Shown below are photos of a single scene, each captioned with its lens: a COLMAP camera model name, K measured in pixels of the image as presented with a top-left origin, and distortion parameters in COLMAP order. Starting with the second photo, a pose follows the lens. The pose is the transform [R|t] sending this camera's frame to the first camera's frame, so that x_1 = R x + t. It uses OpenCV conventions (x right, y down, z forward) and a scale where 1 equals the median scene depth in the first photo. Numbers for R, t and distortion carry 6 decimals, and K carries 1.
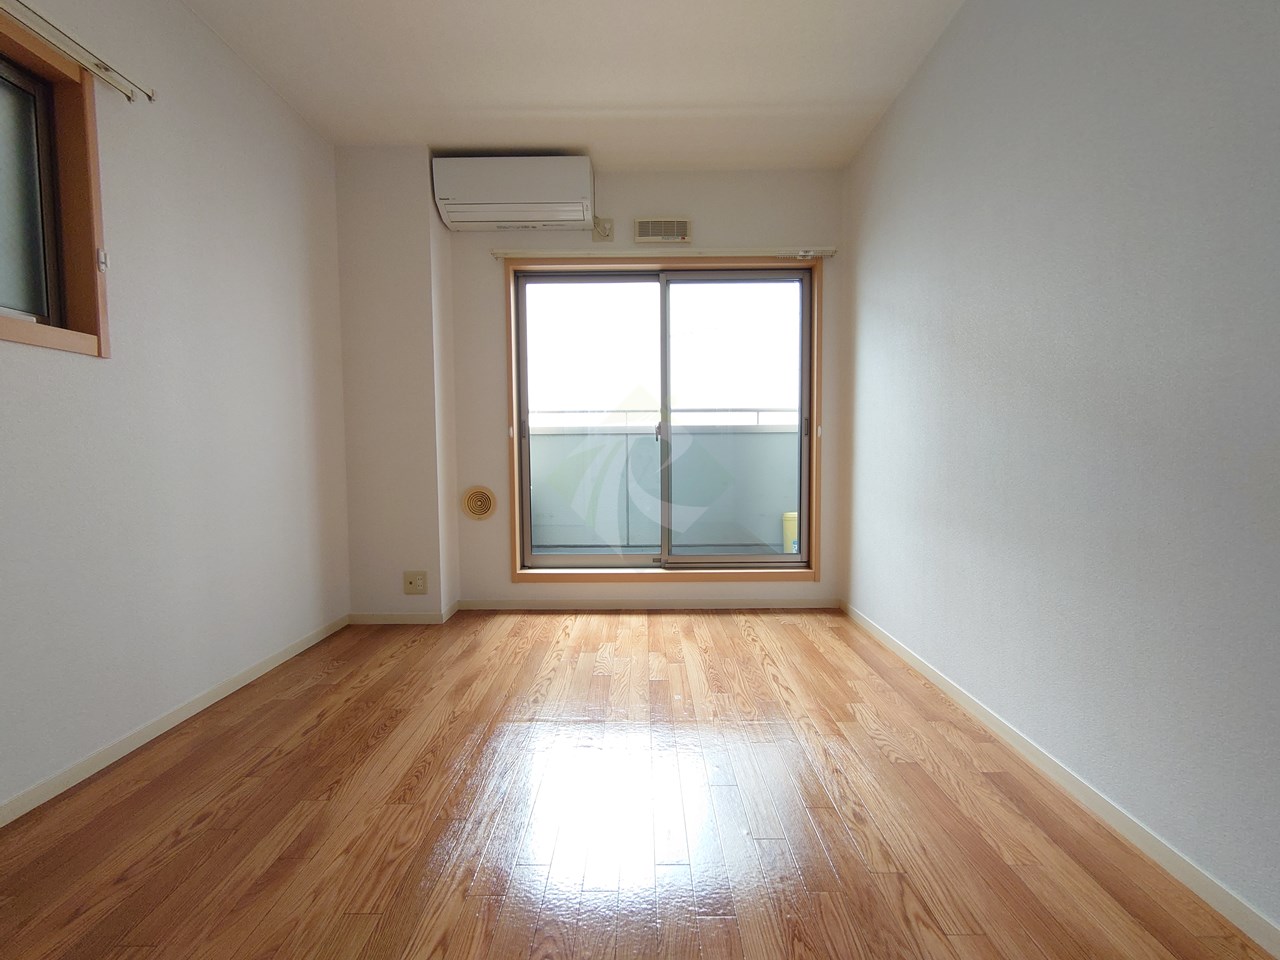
lens RADIAL K [[554.3, 0, 637.0], [0, 554.3, 478.6], [0, 0, 1]] dist [0.014178, -0.000075]
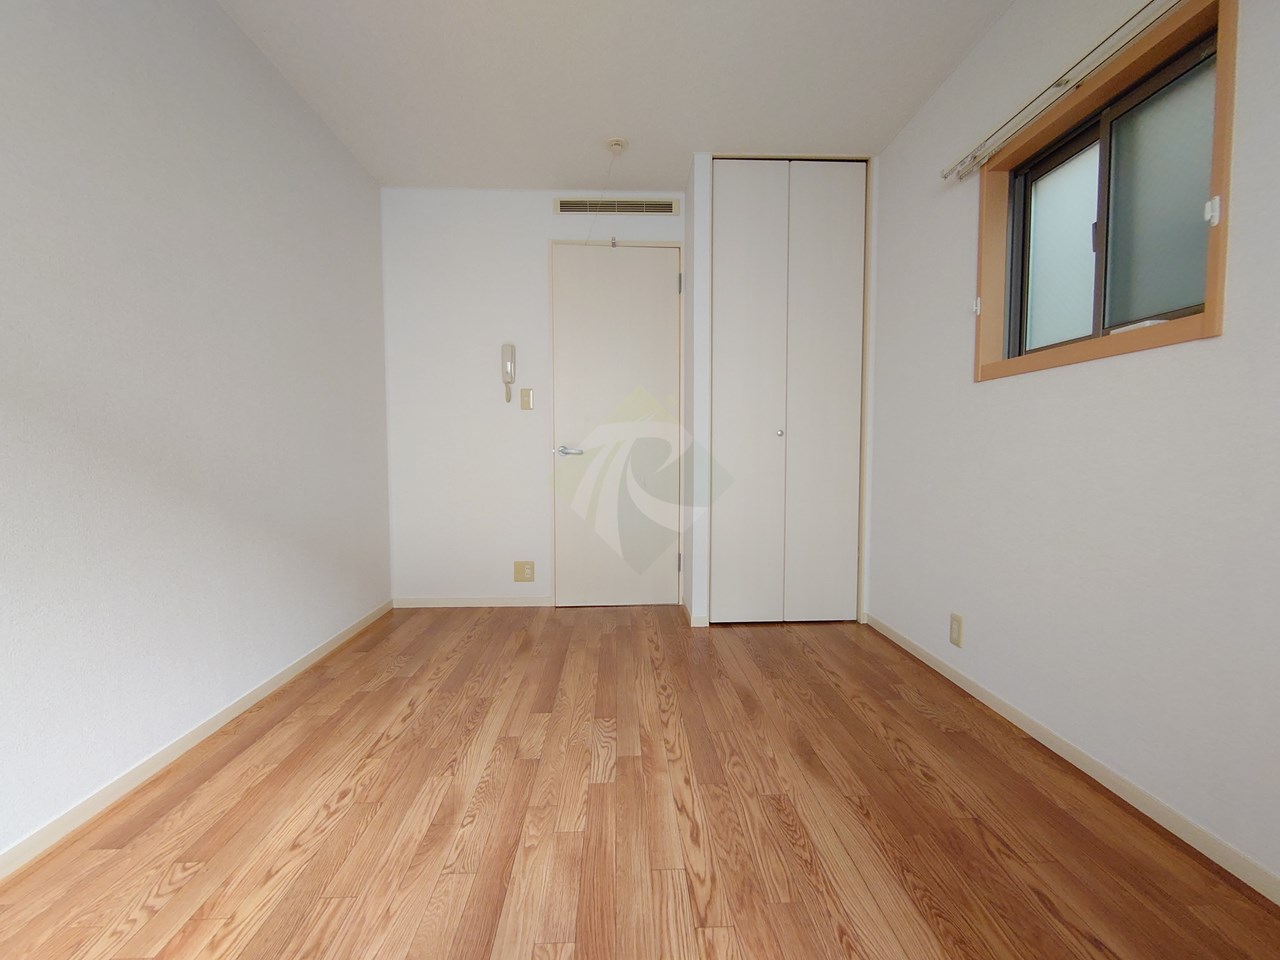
lens RADIAL K [[554.3, 0, 636.0], [0, 554.3, 482.4], [0, 0, 1]] dist [0.014178, -0.000075]
pose [[-0.999037, 0.009188, -0.042896, -0.069735], [0.004636, 0.994458, 0.105035, -0.090199], [0.043623, 0.104735, -0.993543, 1.653627]]
